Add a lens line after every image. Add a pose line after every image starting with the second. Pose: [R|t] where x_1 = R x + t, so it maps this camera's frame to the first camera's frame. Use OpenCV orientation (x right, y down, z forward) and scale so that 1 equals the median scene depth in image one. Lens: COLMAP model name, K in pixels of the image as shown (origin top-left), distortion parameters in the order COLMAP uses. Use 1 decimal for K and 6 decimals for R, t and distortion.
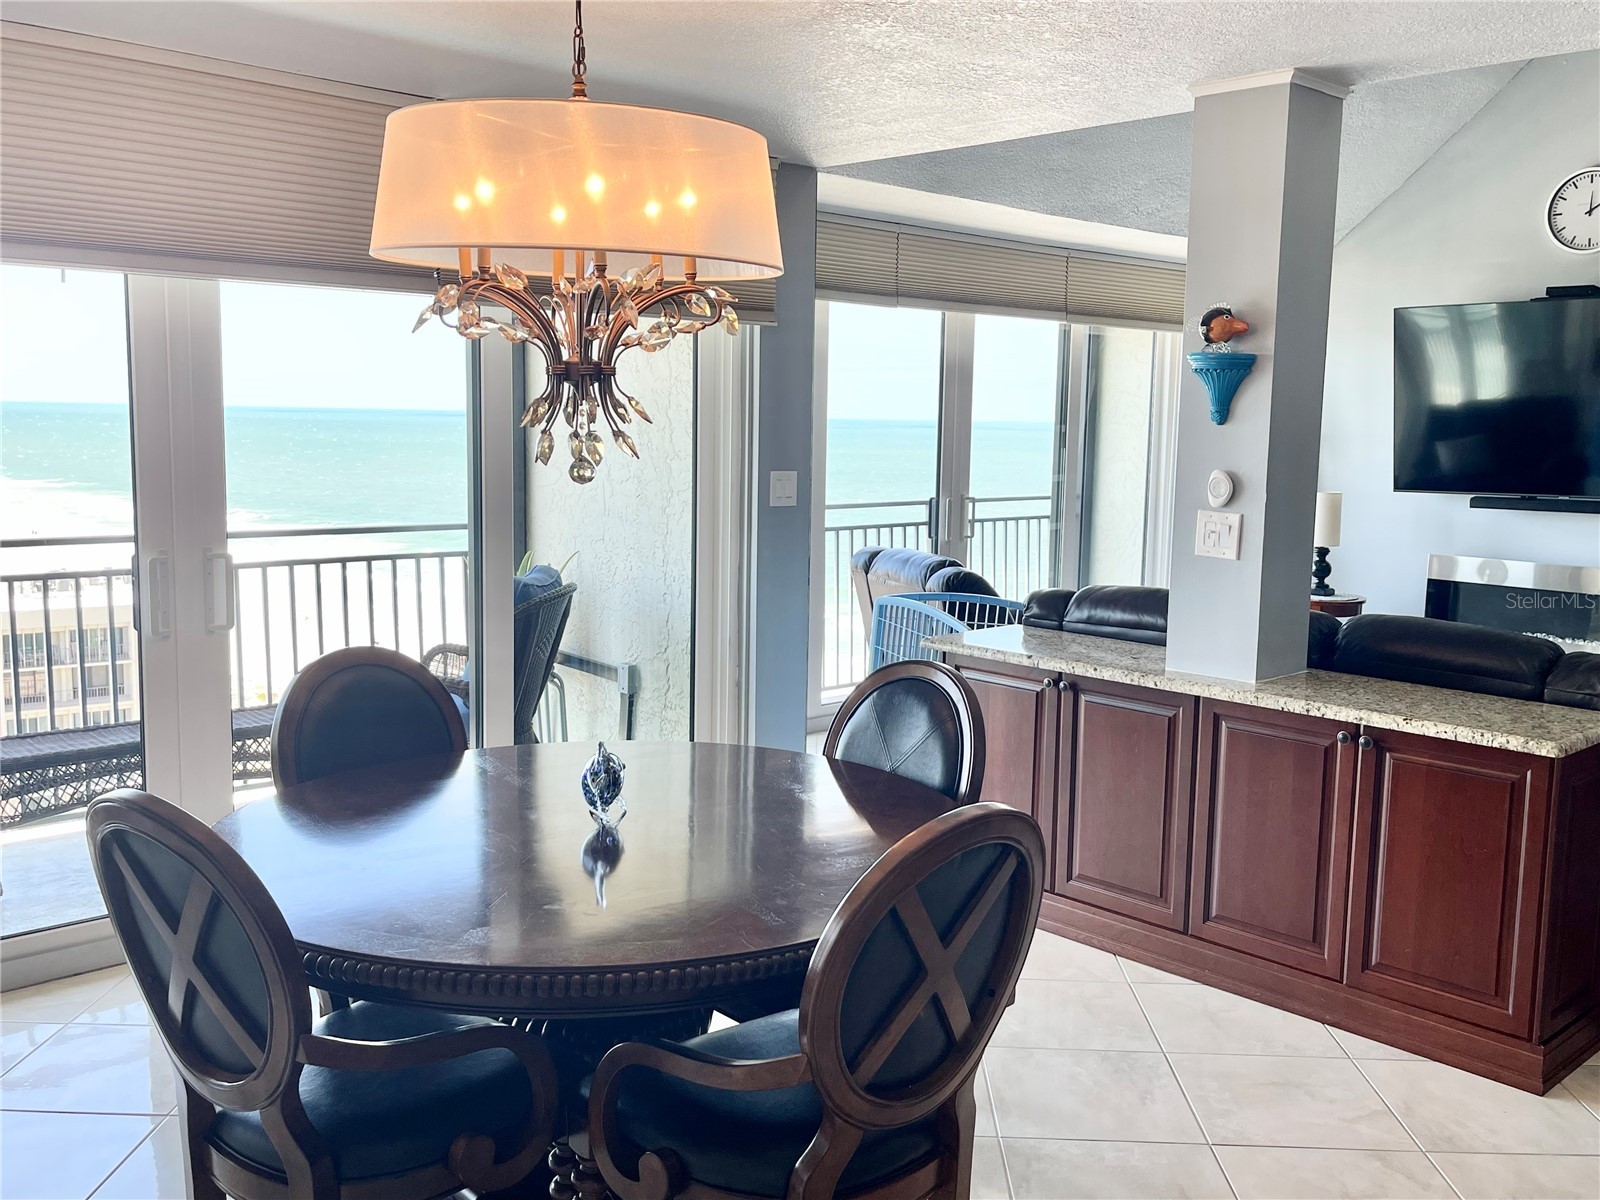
lens RADIAL K [[1477.2, 0, 800.0], [0, 1477.2, 600.0], [0, 0, 1]] dist [0.020859, 0.001569]
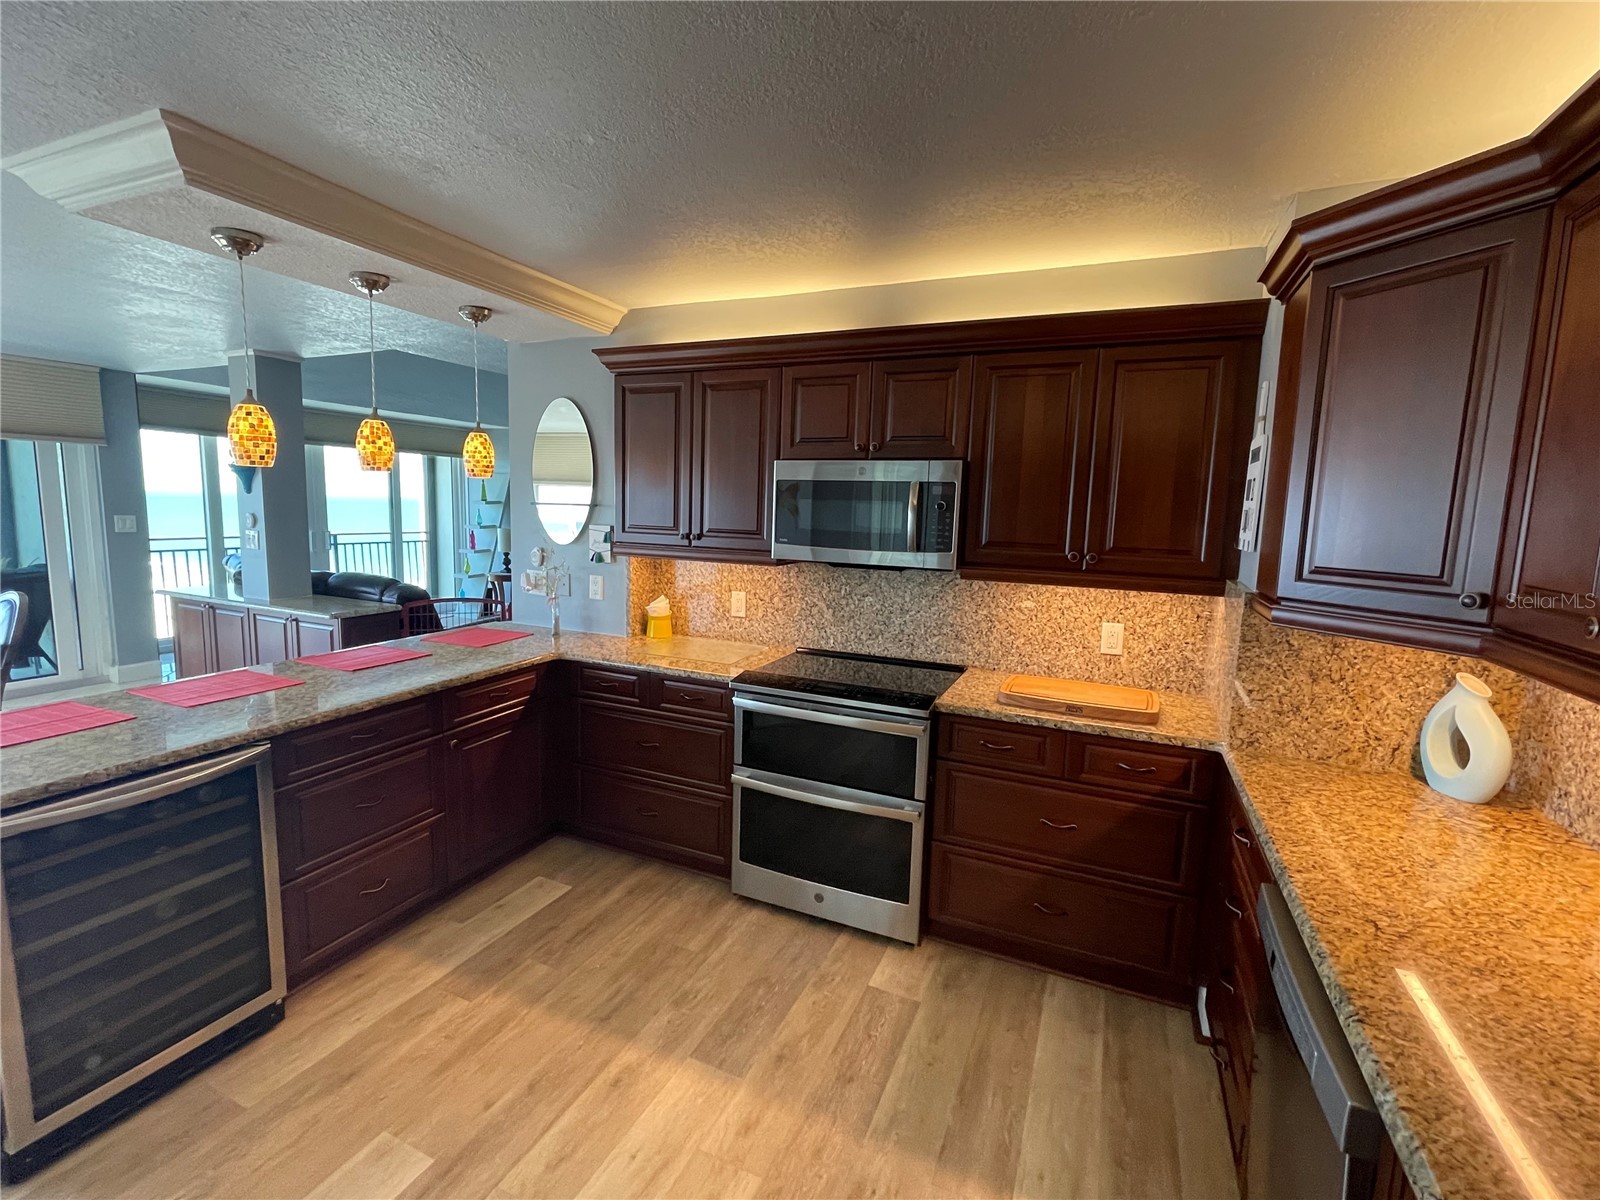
lens RADIAL K [[713.9, 0, 800.0], [0, 713.9, 600.0], [0, 0, 1]] dist [-0.026337, -0.000126]
pose [[0.916022, -0.043584, 0.398752, 0.639517], [0.037711, 0.999034, 0.022563, 0.061631], [-0.399351, -0.005631, 0.916781, -0.403511]]
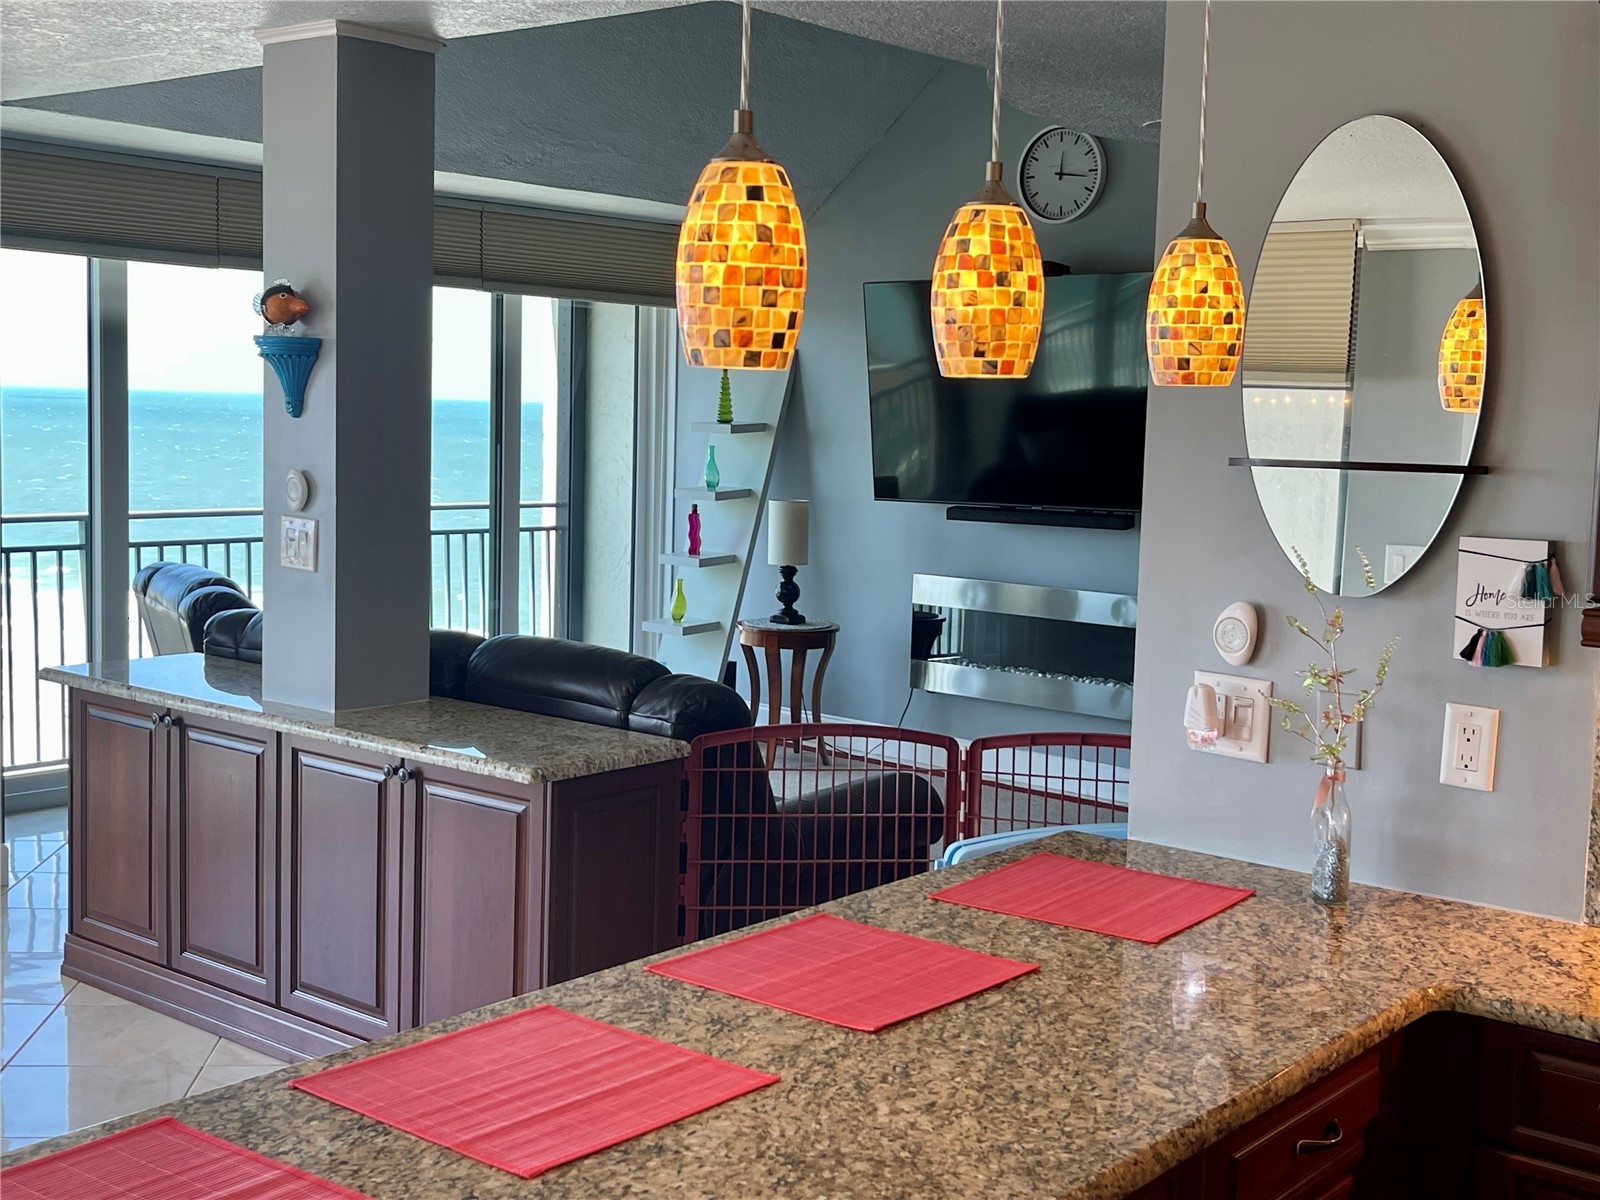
lens RADIAL K [[1958.0, 0, 800.0], [0, 1958.0, 600.0], [0, 0, 1]] dist [0.041876, -0.042645]
pose [[0.992060, -0.005717, 0.125633, 0.430664], [0.008721, 0.999689, -0.023374, 0.018362], [-0.125460, 0.024284, 0.991801, -0.184406]]
